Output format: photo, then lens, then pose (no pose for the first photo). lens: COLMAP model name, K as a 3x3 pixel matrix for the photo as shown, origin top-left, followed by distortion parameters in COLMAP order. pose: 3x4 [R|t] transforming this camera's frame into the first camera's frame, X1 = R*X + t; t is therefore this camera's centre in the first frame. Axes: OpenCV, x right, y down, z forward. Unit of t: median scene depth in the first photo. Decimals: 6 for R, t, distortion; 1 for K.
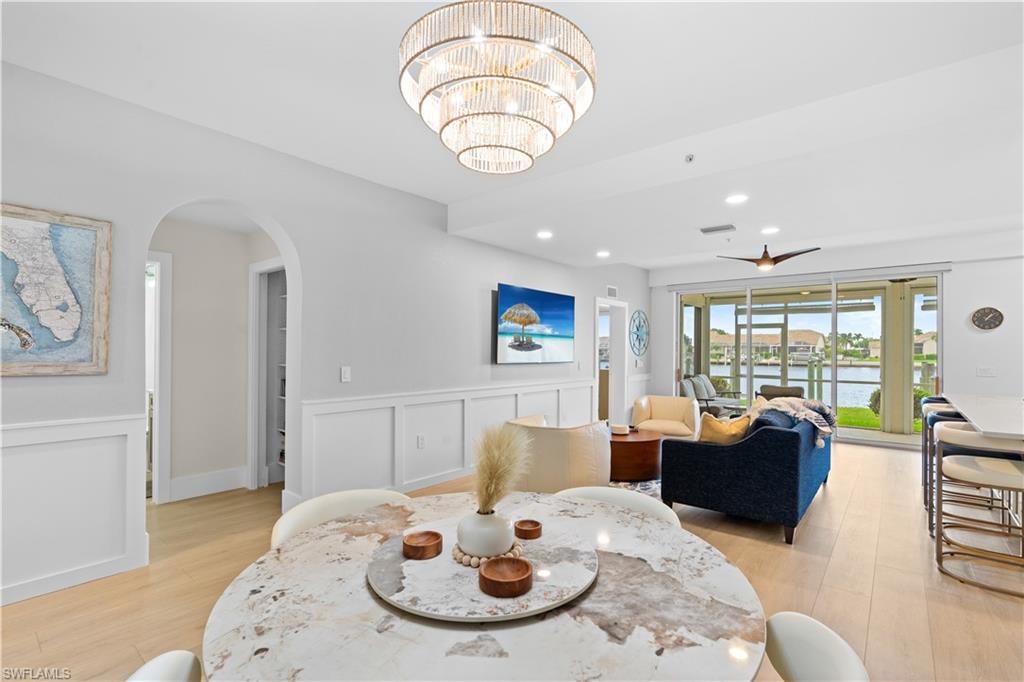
lens RADIAL K [[470.8, 0, 524.2], [0, 470.8, 350.8], [0, 0, 1]] dist [0.003289, 0.000660]
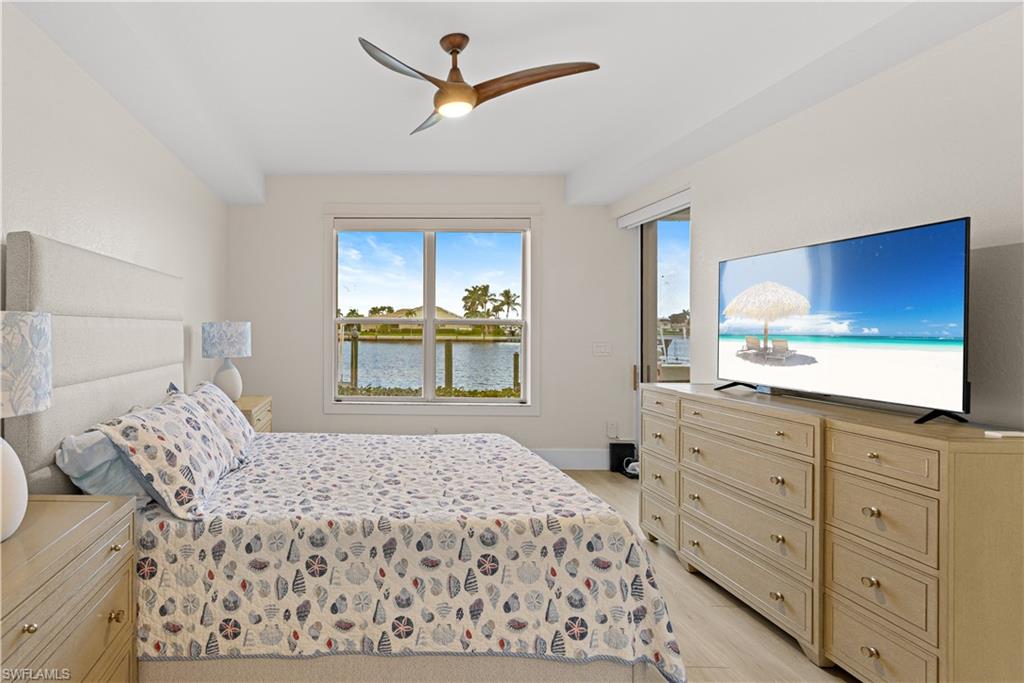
lens RADIAL K [[481.9, 0, 517.3], [0, 481.9, 341.3], [0, 0, 1]] dist [0.000125, 0.000173]
pose [[-0.538725, 0.015356, -0.842342, 0.422918], [-0.005395, 0.999750, 0.021677, -0.025875], [0.842464, 0.016222, -0.538508, 0.689446]]
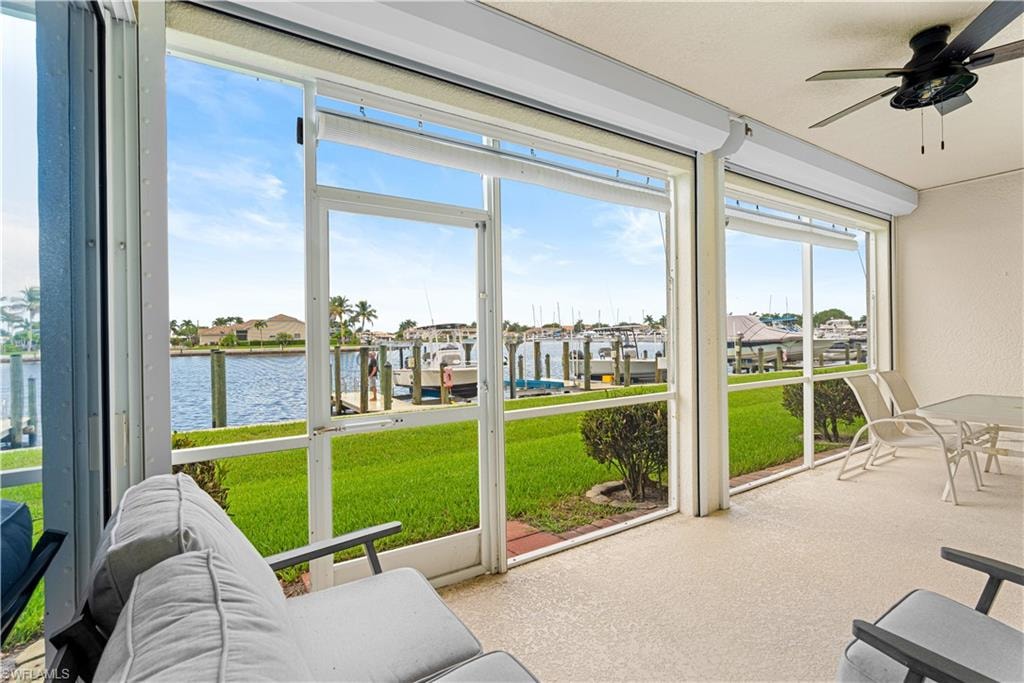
lens RADIAL K [[471.2, 0, 512.3], [0, 471.2, 335.2], [0, 0, 1]] dist [-0.004304, -0.000157]
pose [[0.319355, -0.009822, 0.947584, 0.344275], [0.018428, 0.999822, 0.004153, 0.014394], [-0.947456, 0.016136, 0.319479, 1.045891]]
